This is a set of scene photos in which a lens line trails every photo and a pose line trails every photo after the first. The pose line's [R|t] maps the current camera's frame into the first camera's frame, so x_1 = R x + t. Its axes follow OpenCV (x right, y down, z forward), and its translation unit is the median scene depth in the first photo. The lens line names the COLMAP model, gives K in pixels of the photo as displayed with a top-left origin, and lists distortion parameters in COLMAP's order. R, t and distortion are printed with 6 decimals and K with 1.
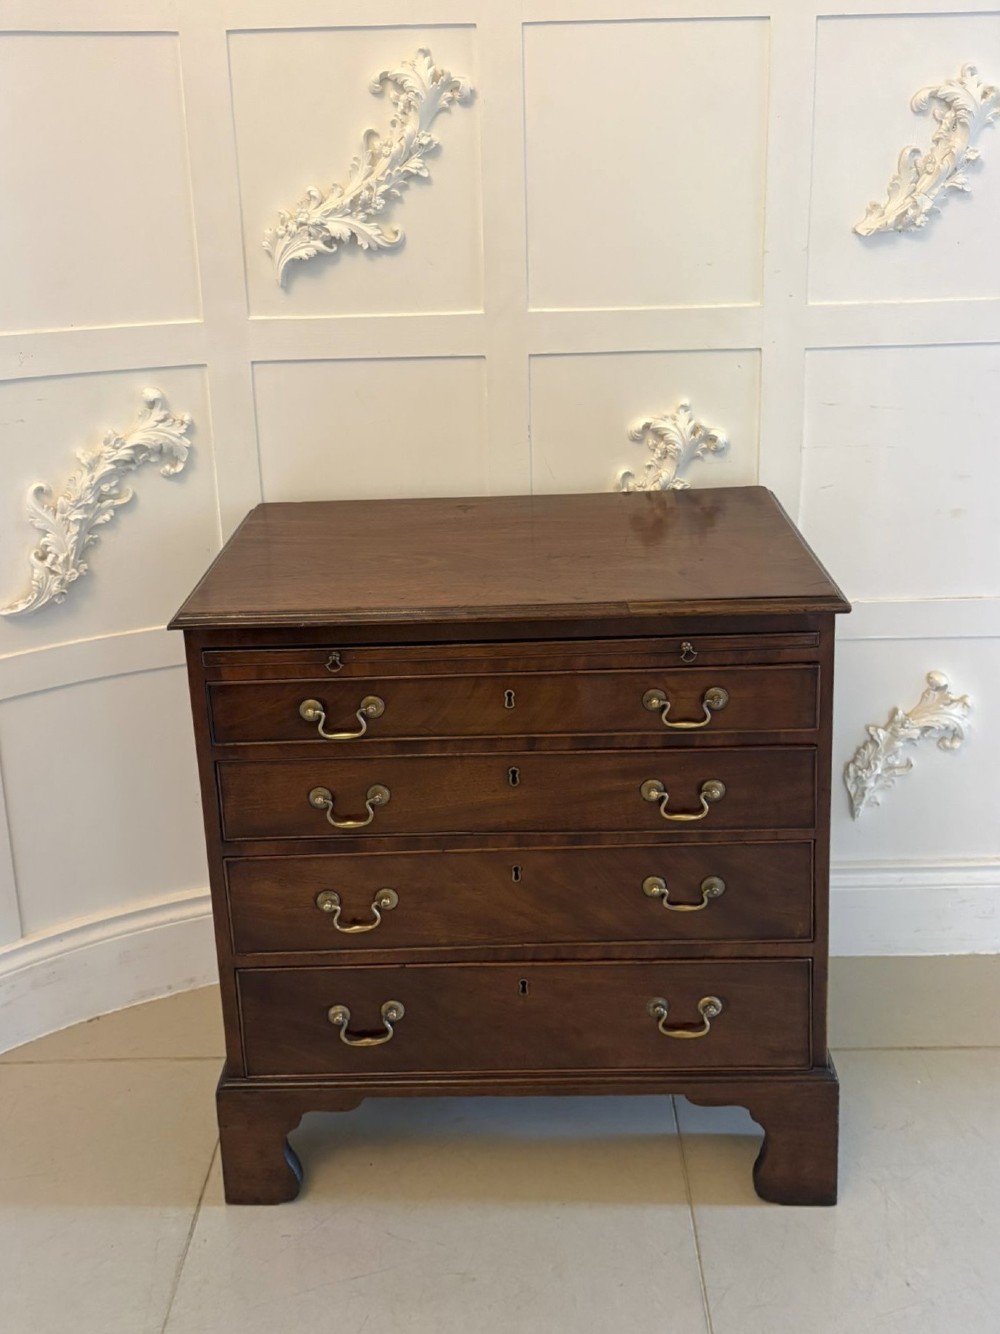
lens RADIAL K [[1152.1, 0, 500.5], [0, 1152.1, 396.1], [0, 0, 1]] dist [0.007288, 0.000117]
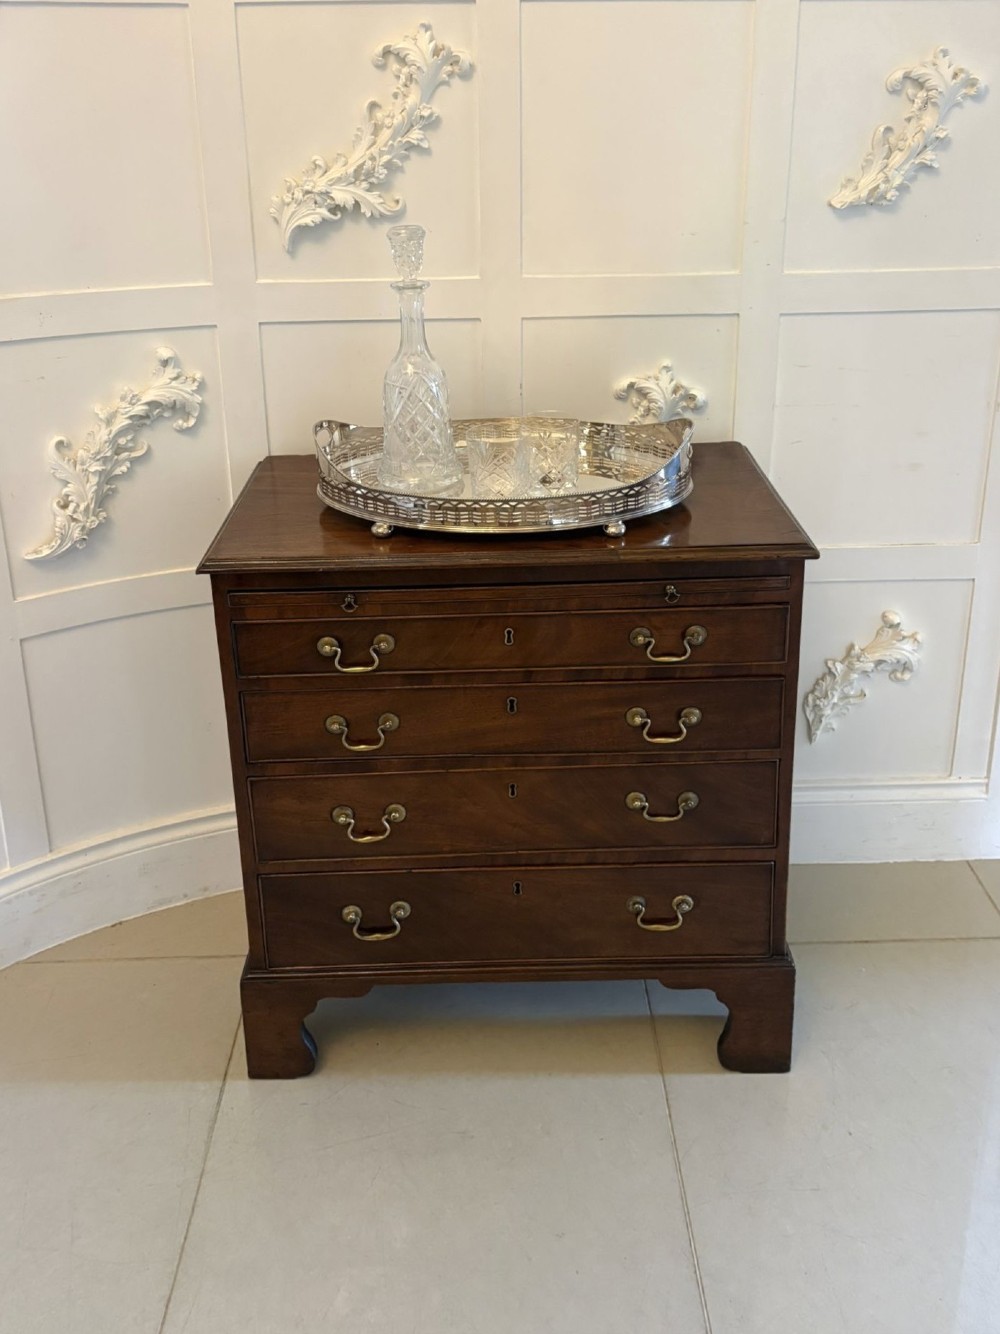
lens RADIAL K [[1146.5, 0, 499.4], [0, 1146.5, 432.2], [0, 0, 1]] dist [-0.000066, 0.025155]
pose [[0.999502, 0.004320, 0.031248, -0.029210], [-0.006812, 0.996764, 0.080088, -0.015762], [-0.030801, -0.080261, 0.996298, -0.061785]]
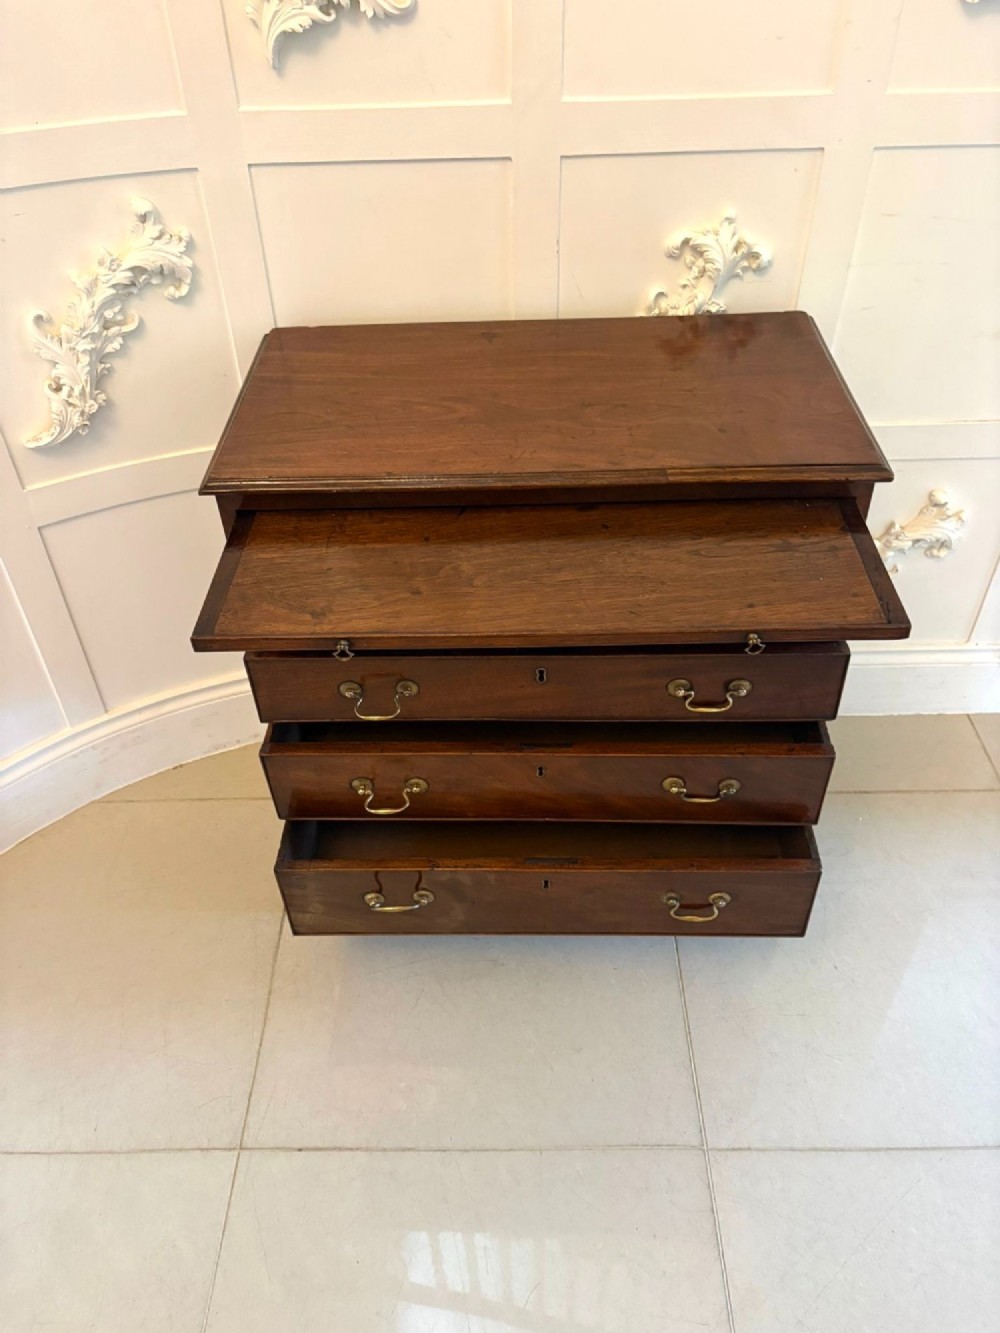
lens RADIAL K [[1025.8, 0, 492.7], [0, 1025.8, 661.6], [0, 0, 1]] dist [0.013567, -0.006829]
pose [[0.999989, -0.001375, 0.004530, -0.032588], [-0.000967, 0.877387, 0.479783, -0.076289], [-0.004635, -0.479782, 0.877375, 0.123369]]
